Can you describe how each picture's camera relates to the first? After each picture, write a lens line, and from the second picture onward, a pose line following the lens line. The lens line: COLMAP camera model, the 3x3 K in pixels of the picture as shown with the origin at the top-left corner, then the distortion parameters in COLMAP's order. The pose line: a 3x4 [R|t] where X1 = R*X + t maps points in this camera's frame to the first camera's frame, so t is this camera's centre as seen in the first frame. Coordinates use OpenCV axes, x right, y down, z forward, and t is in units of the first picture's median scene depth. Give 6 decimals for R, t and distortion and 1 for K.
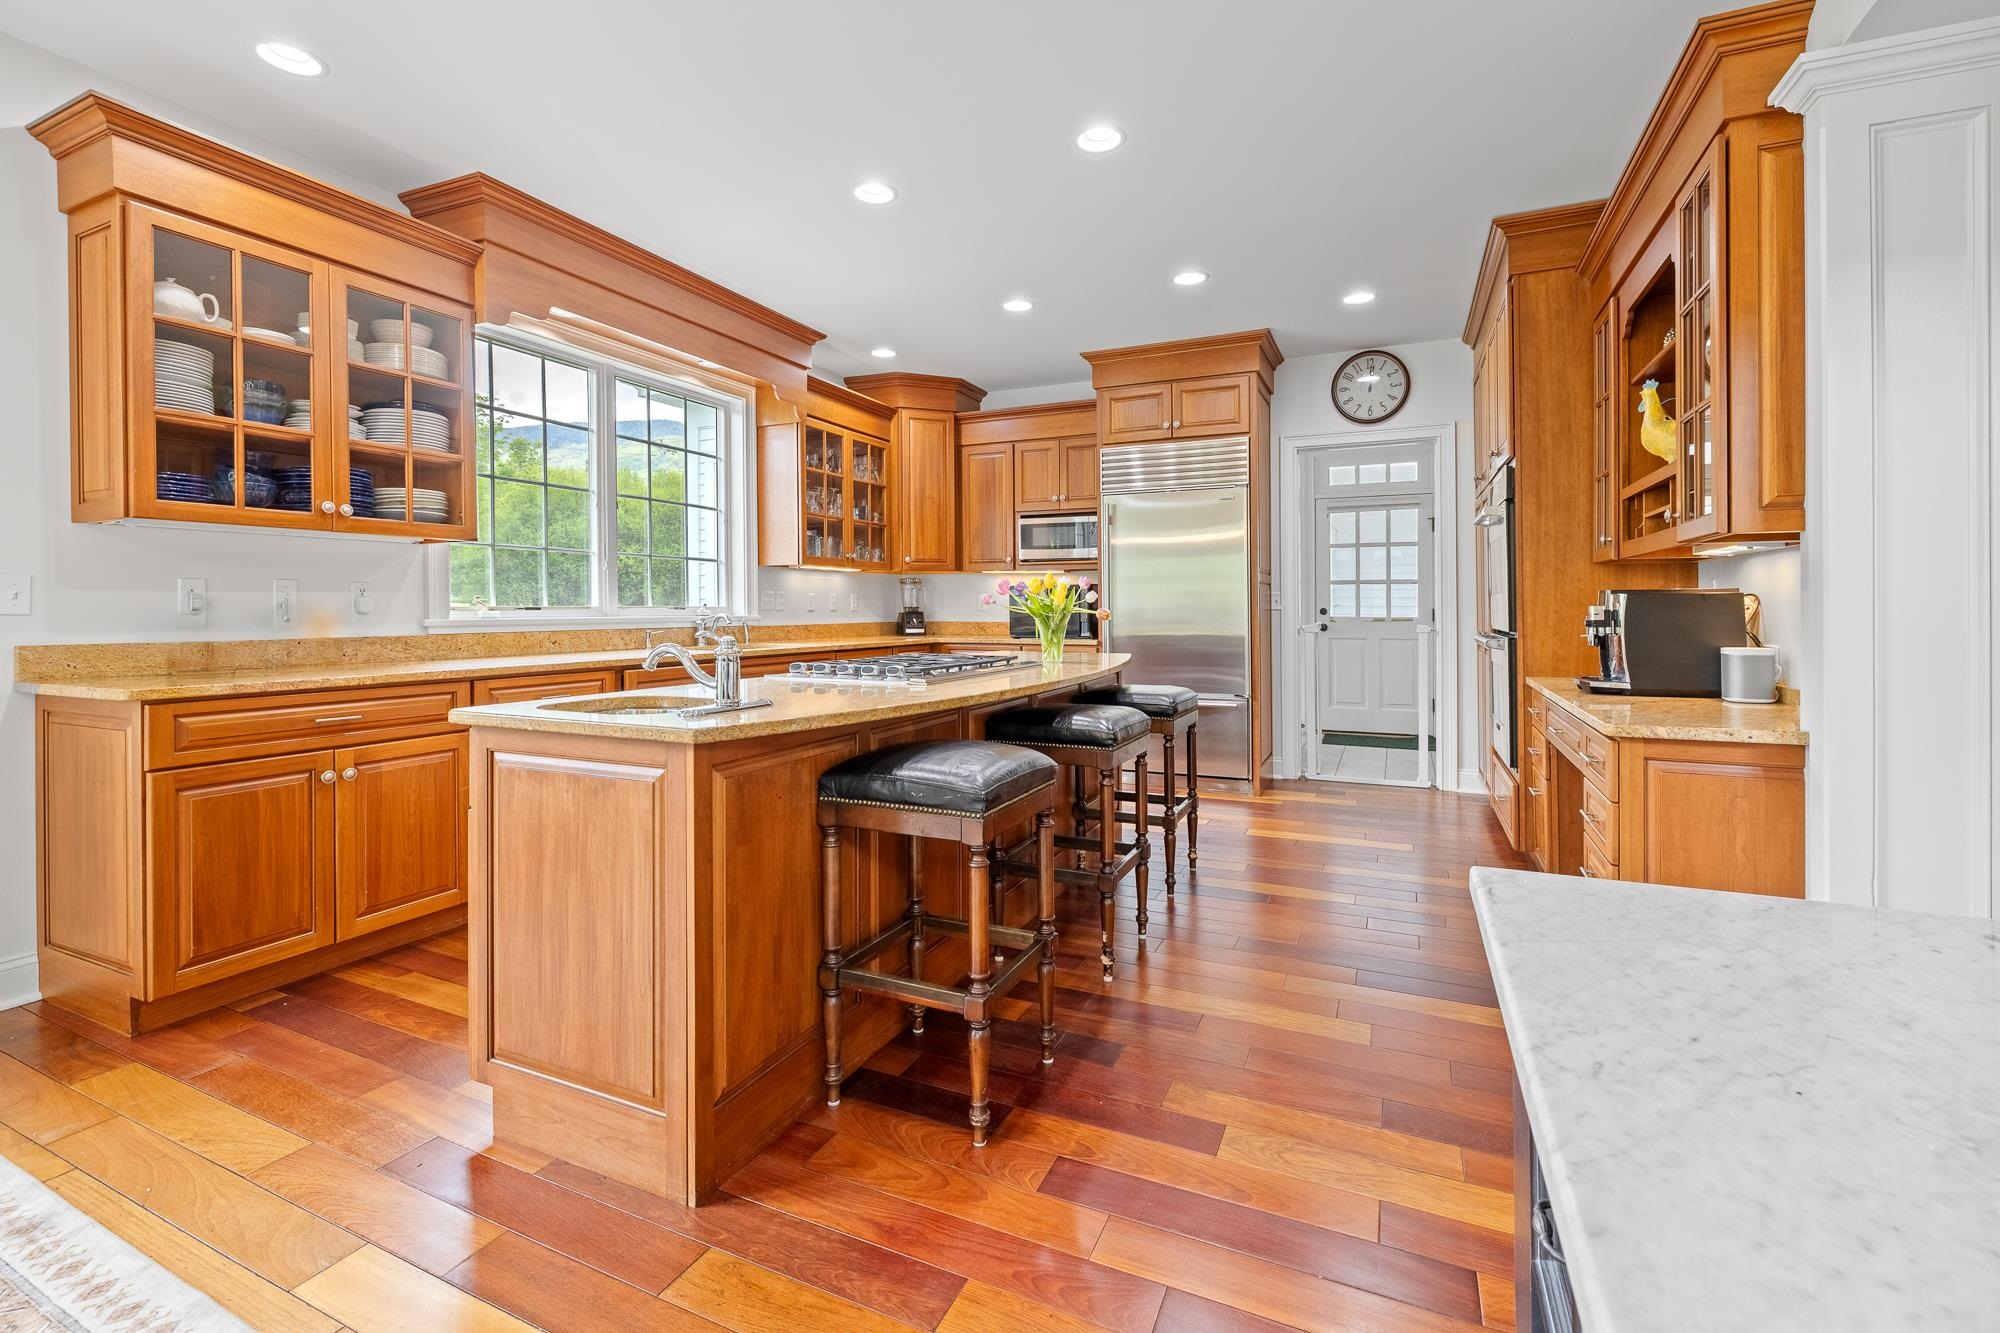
lens RADIAL K [[854.1, 0, 999.4], [0, 854.1, 606.9], [0, 0, 1]] dist [-0.001892, -0.000249]
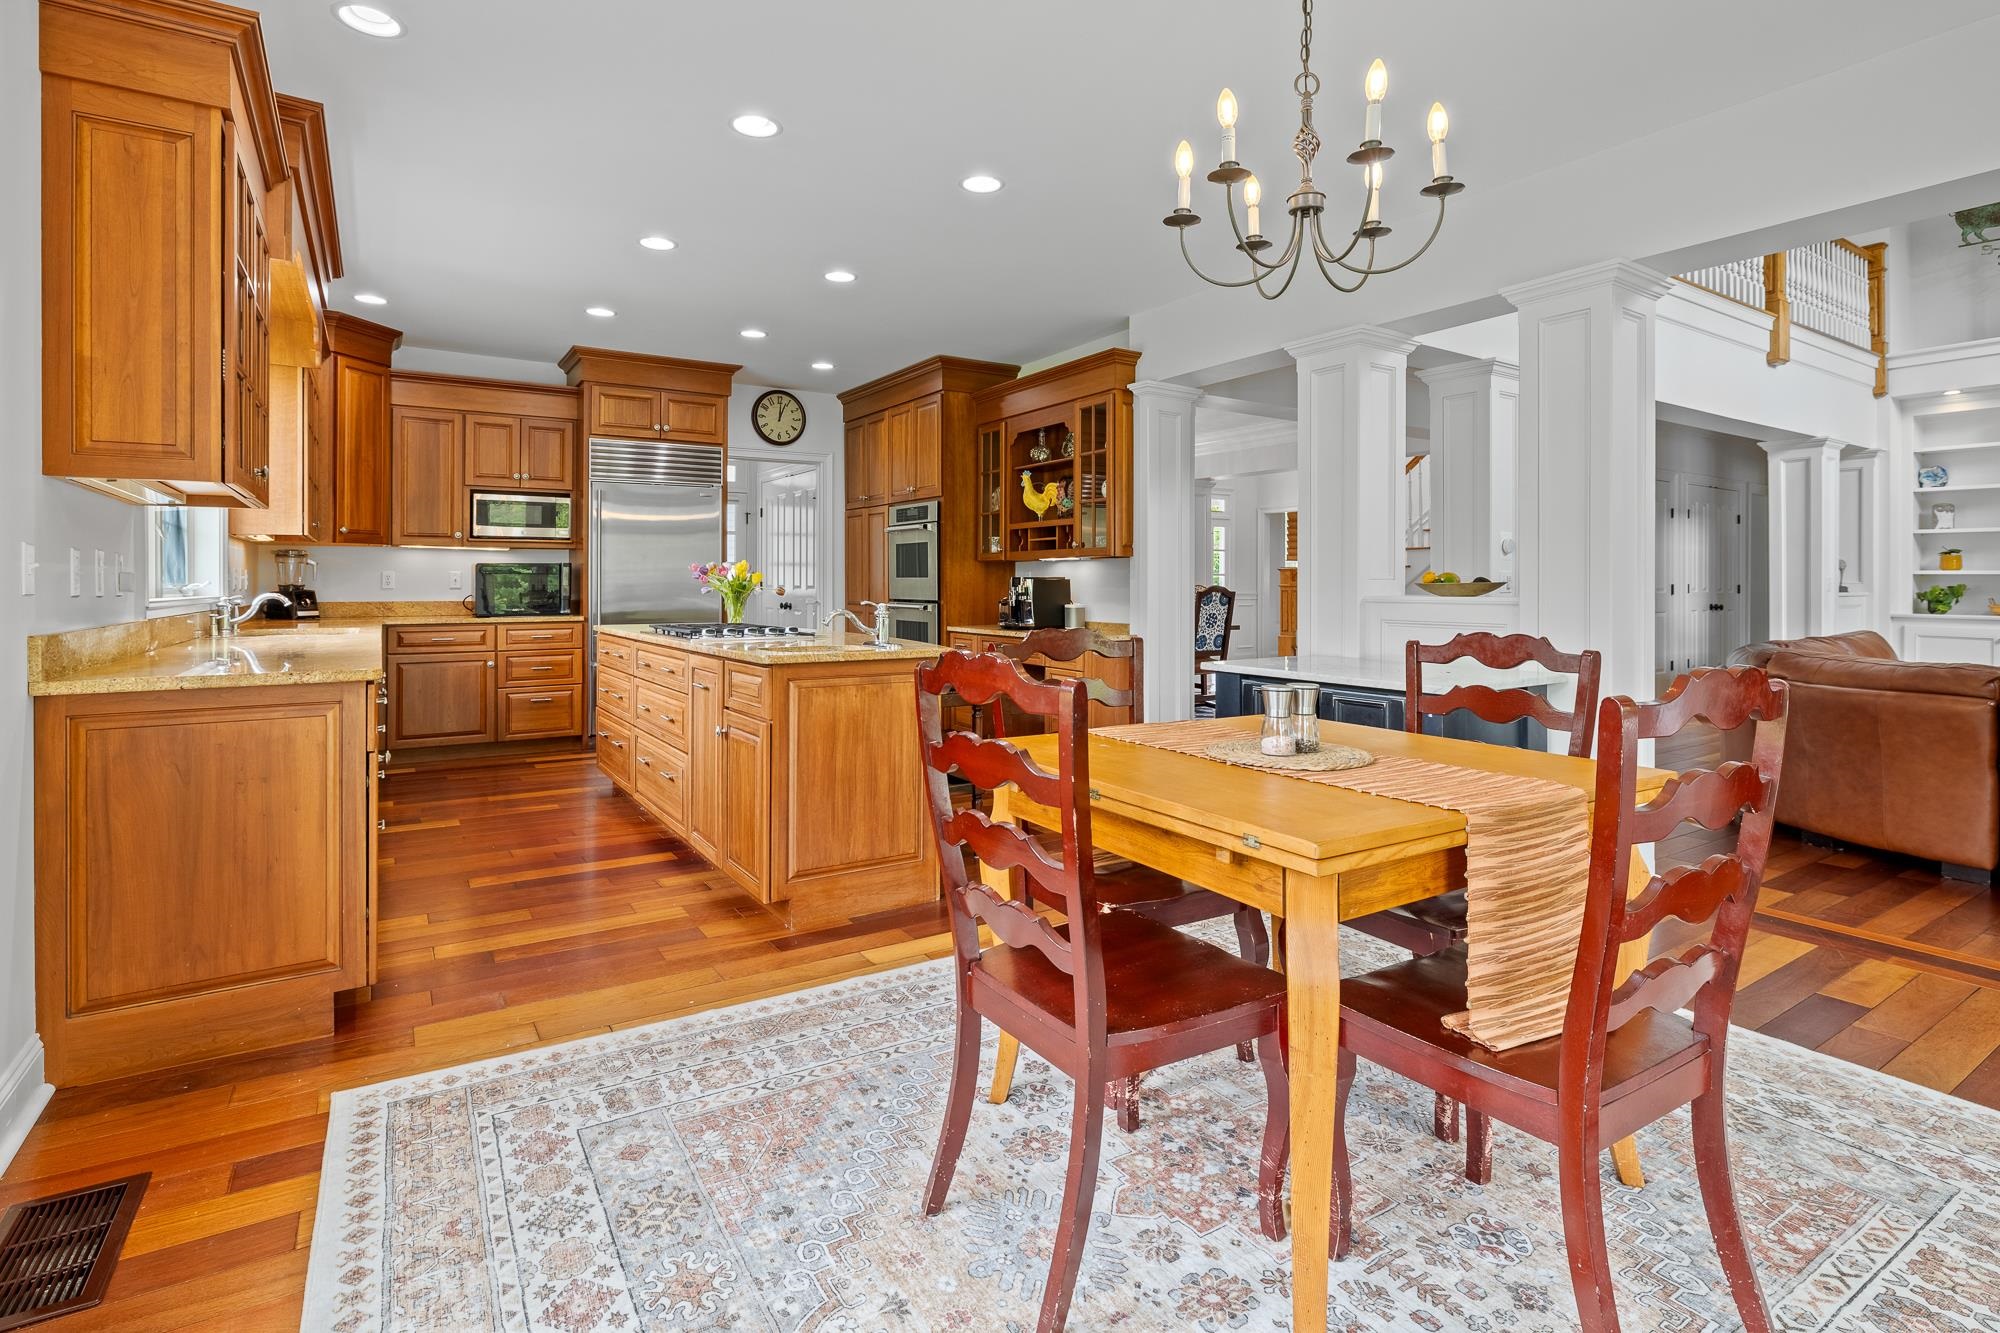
lens RADIAL K [[947.3, 0, 990.8], [0, 947.3, 587.4], [0, 0, 1]] dist [-0.019007, -0.001427]
pose [[0.553056, -0.001618, 0.833143, -0.918858], [-0.002102, 0.999992, 0.003338, -0.002671], [-0.833142, -0.003598, 0.553048, -0.121085]]
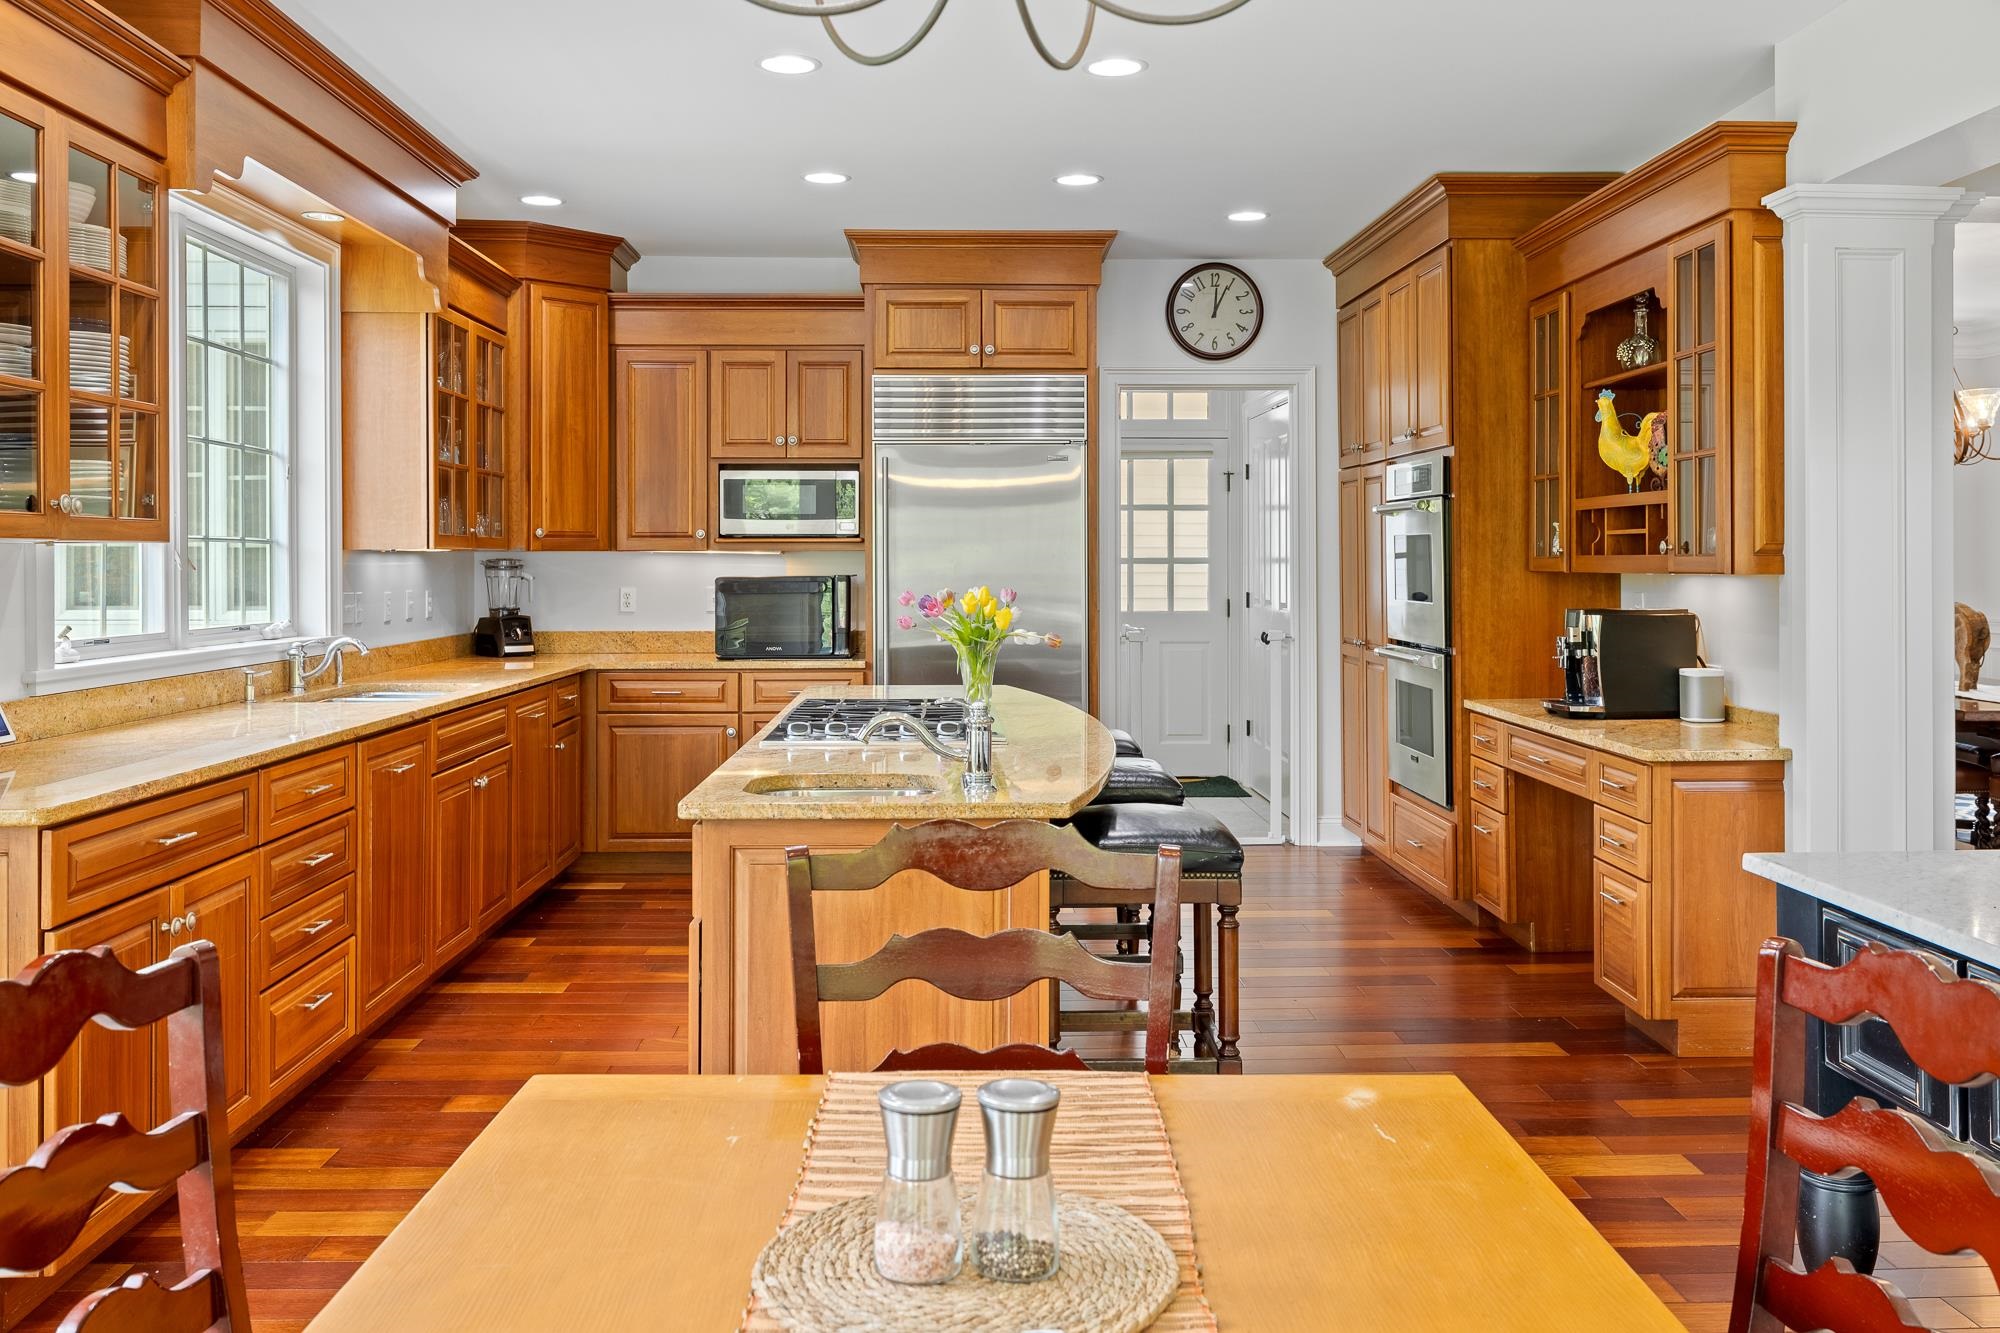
lens RADIAL K [[1614.4, 0, 988.0], [0, 1614.4, 557.3], [0, 0, 1]] dist [-0.006404, -0.001047]
pose [[0.901060, 0.001641, 0.433692, -0.540983], [-0.000176, 0.999994, -0.003417, -0.058289], [-0.433695, 0.003002, 0.901055, -0.278254]]
